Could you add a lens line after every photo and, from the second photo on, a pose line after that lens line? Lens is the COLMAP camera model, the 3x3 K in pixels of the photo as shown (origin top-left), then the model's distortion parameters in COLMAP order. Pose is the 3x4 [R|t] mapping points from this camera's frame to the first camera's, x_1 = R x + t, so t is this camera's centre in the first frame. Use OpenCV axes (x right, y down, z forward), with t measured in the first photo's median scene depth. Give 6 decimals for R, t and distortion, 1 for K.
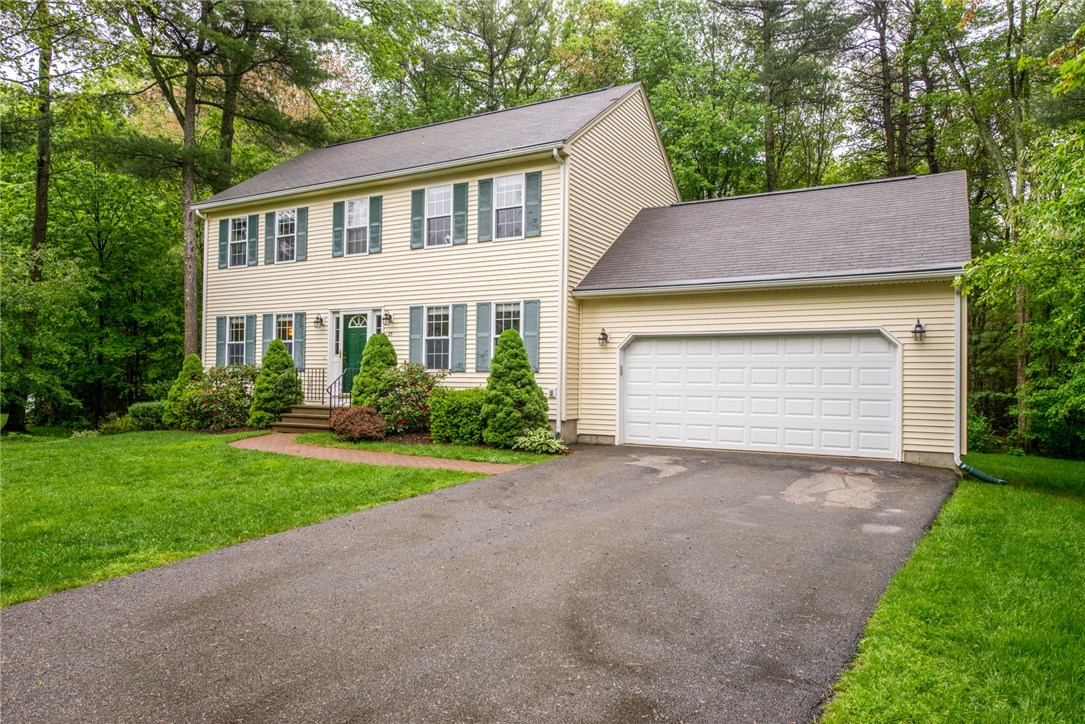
lens RADIAL K [[670.4, 0, 538.6], [0, 670.4, 364.6], [0, 0, 1]] dist [0.010616, 0.000986]
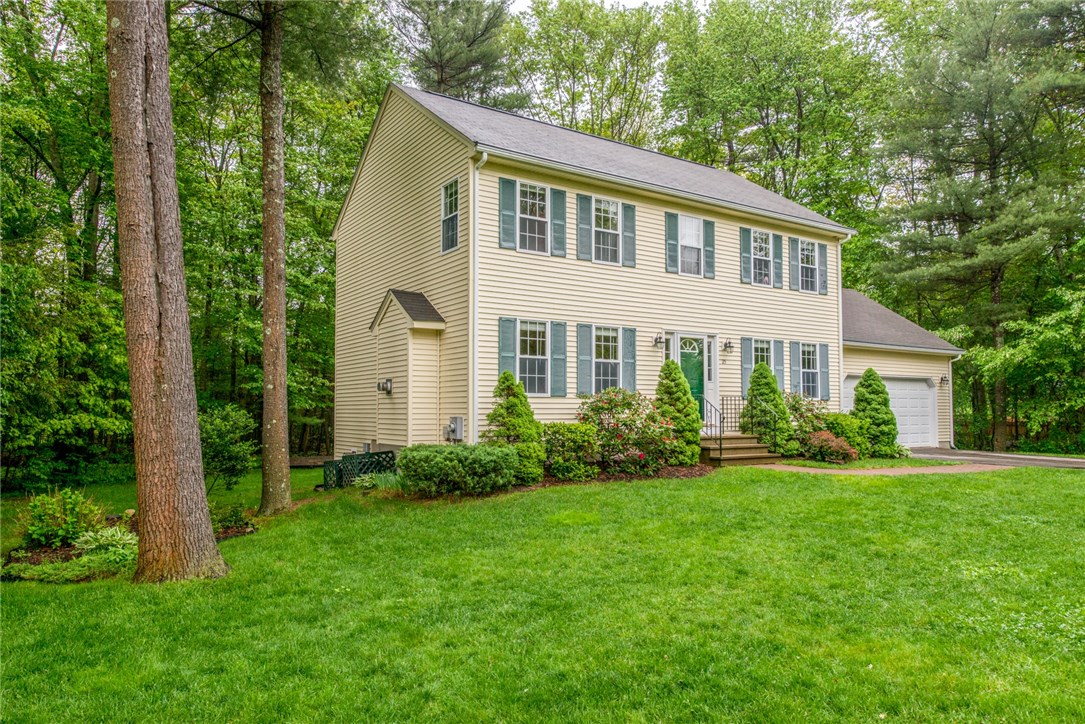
lens RADIAL K [[746.2, 0, 548.4], [0, 746.2, 365.1], [0, 0, 1]] dist [0.026348, 0.000183]
pose [[0.454602, 0.038414, 0.889866, -1.256294], [-0.021447, 0.999252, -0.032180, 0.001349], [-0.890436, -0.004456, 0.455086, 0.676947]]
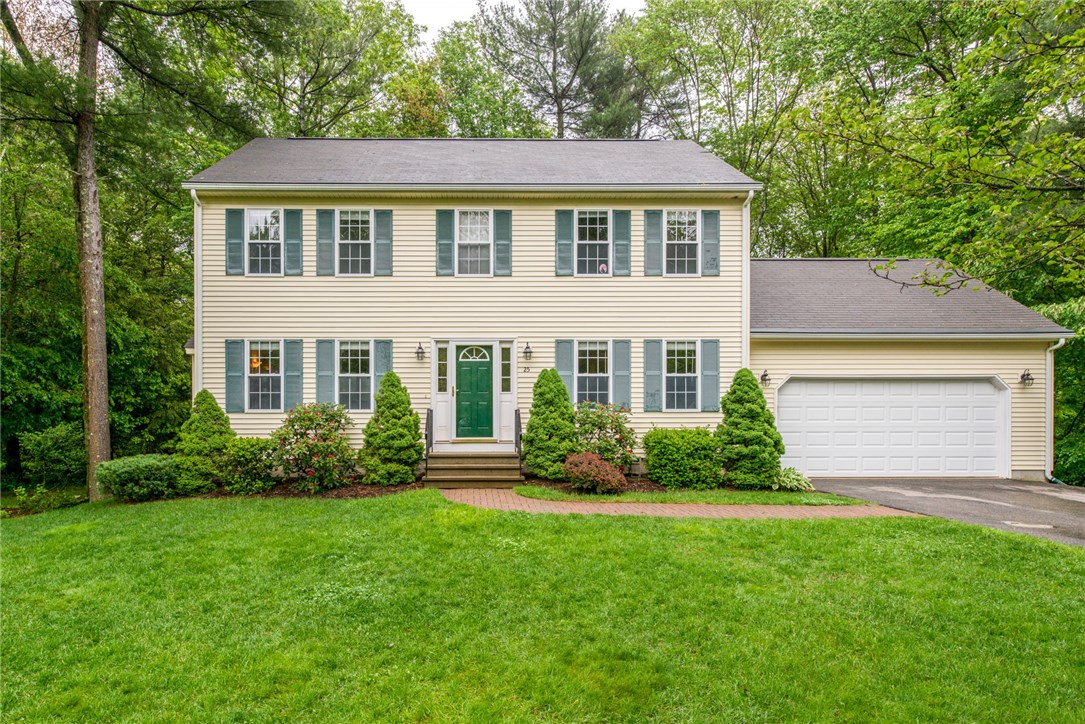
lens RADIAL K [[588.3, 0, 544.7], [0, 588.3, 416.3], [0, 0, 1]] dist [0.008548, -0.000198]
pose [[0.876885, -0.009543, 0.480606, -0.536714], [0.000128, 0.999808, 0.019620, 0.000730], [-0.480700, -0.017142, 0.876717, 0.288344]]
